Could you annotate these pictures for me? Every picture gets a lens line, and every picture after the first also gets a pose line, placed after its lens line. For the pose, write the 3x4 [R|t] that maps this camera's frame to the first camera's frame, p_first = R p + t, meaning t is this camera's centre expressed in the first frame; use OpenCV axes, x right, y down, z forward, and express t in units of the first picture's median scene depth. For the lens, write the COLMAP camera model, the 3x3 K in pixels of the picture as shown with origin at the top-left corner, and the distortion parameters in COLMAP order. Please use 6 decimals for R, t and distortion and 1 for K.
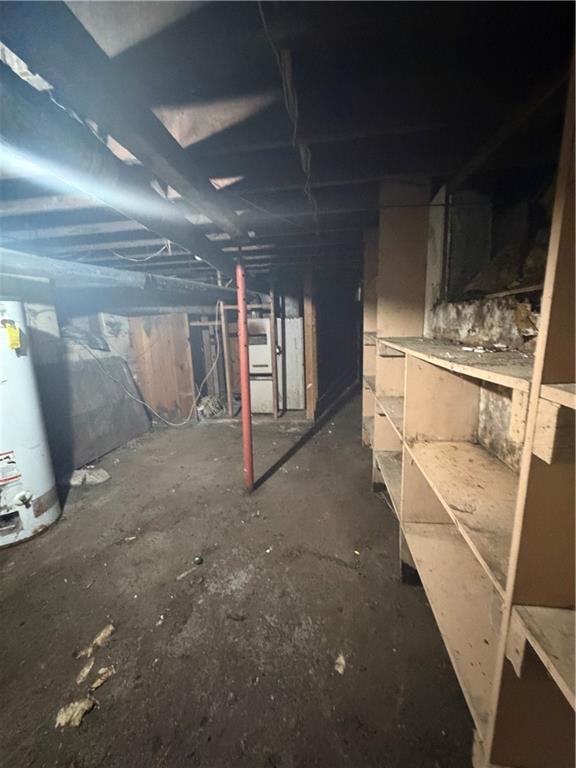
lens RADIAL K [[306.6, 0, 289.8], [0, 306.6, 381.4], [0, 0, 1]] dist [-0.002533, 0.000947]
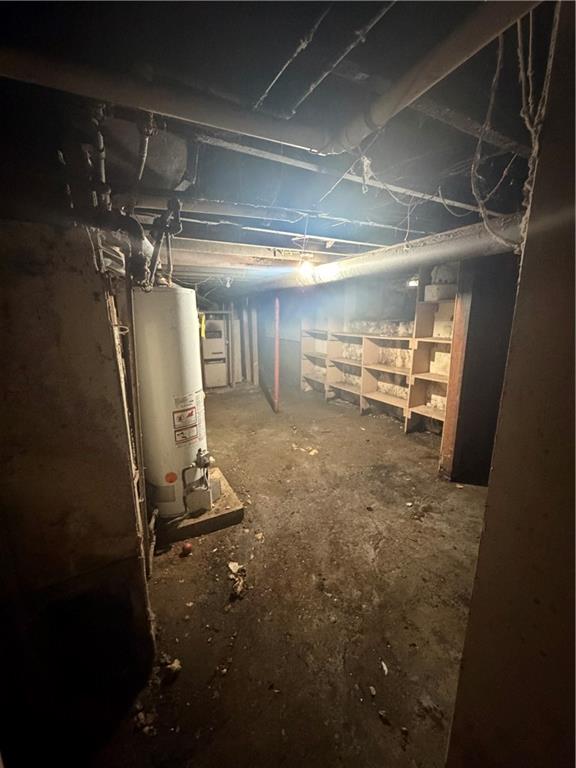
lens RADIAL K [[306.6, 0, 283.2], [0, 306.6, 382.4], [0, 0, 1]] dist [-0.002533, 0.000947]
pose [[0.815708, -0.098478, 0.570020, -0.690192], [0.089778, 0.995015, 0.043427, 0.052285], [-0.571455, 0.015751, 0.820483, -0.362643]]
